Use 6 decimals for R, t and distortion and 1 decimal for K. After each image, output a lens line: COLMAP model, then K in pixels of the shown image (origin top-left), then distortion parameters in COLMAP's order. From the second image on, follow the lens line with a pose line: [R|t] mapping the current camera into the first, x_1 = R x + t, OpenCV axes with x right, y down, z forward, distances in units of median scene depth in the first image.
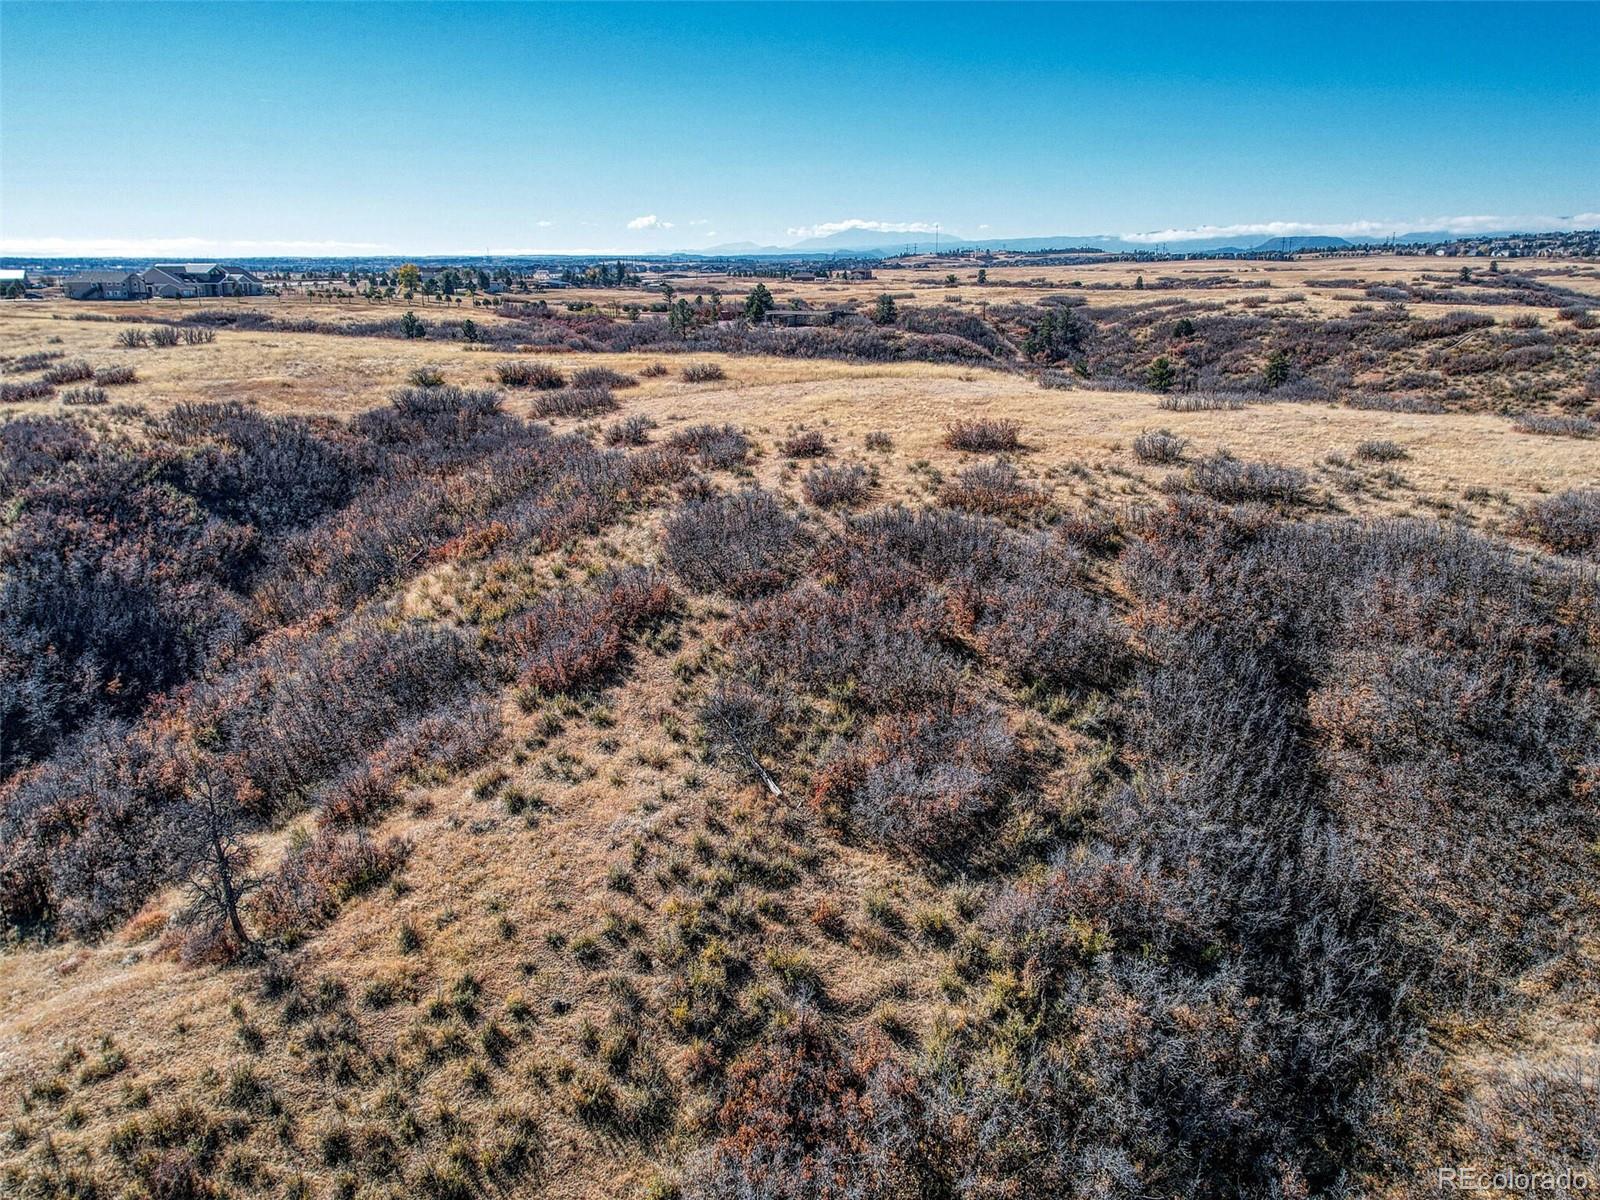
lens RADIAL K [[1340.4, 0, 801.0], [0, 1340.4, 611.5], [0, 0, 1]] dist [0.106403, -0.109539]
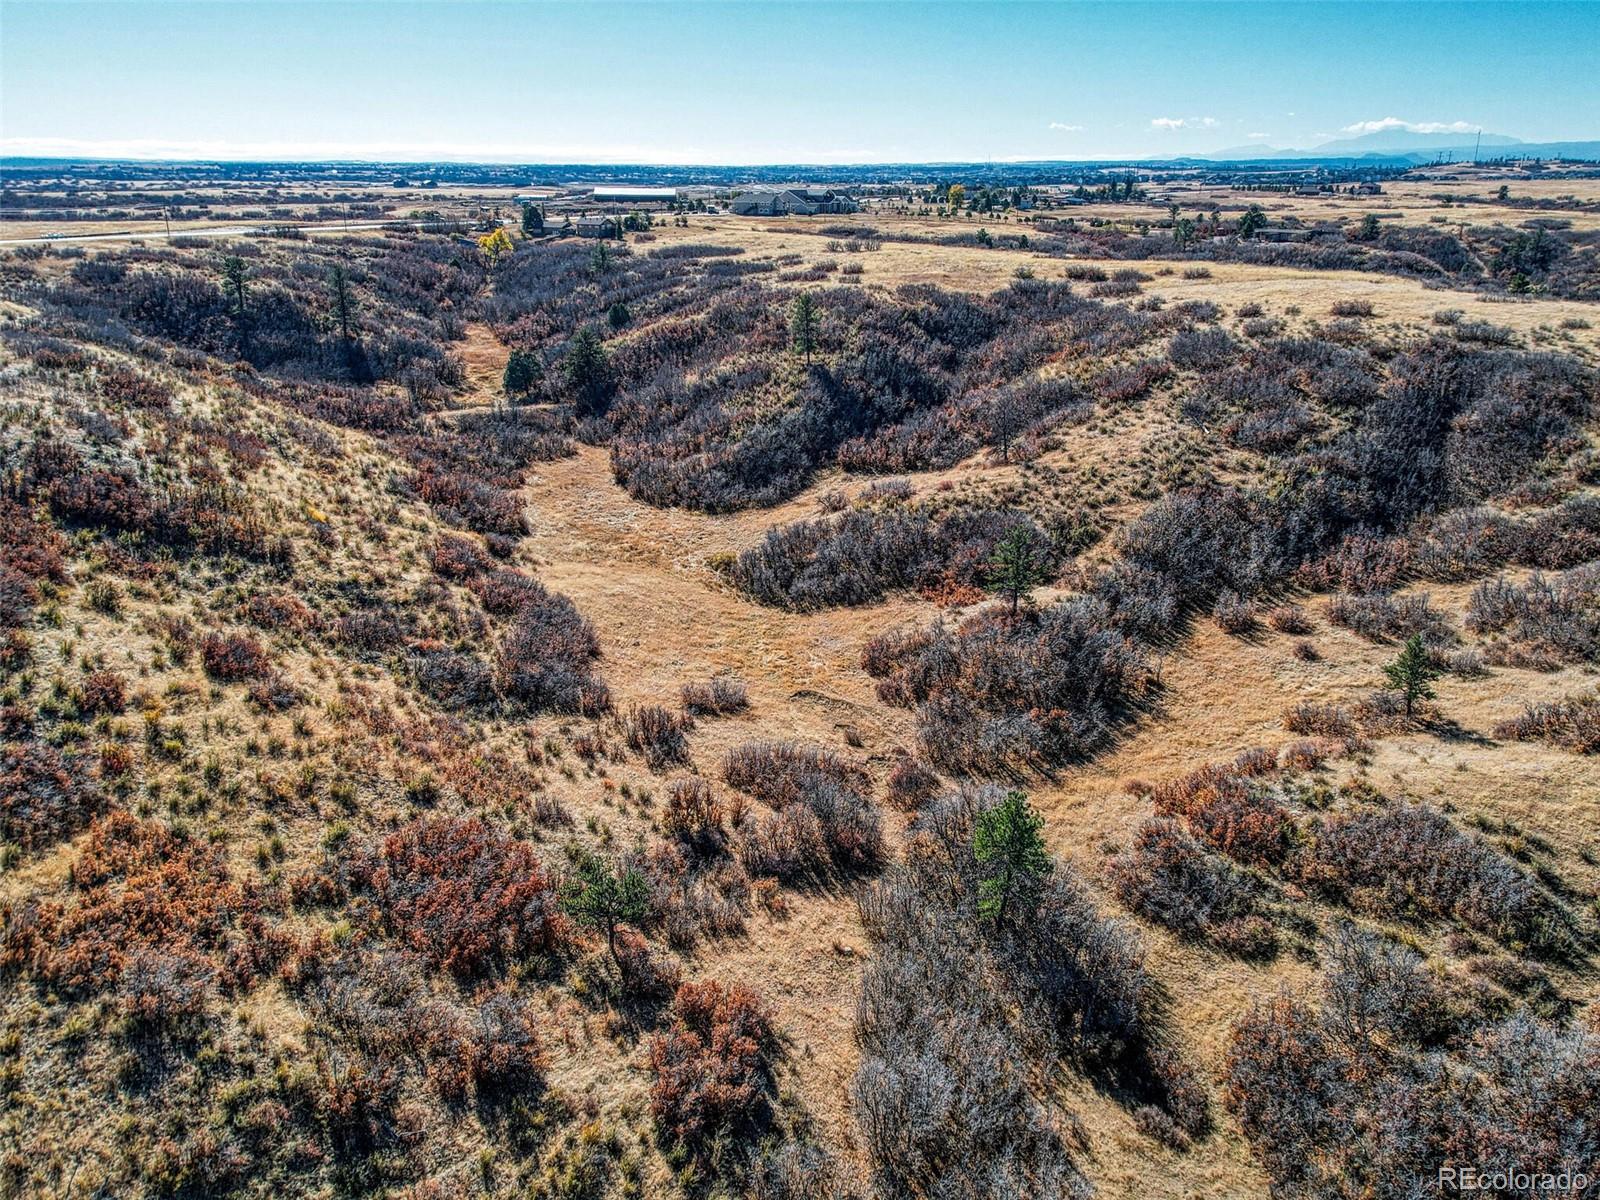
lens RADIAL K [[1332.2, 0, 801.2], [0, 1332.2, 615.0], [0, 0, 1]] dist [0.129287, -0.162007]
pose [[0.939953, 0.117126, -0.320576, 0.069926], [-0.095547, 0.992017, 0.082293, 0.200577], [0.327656, -0.046722, 0.943641, -1.004136]]
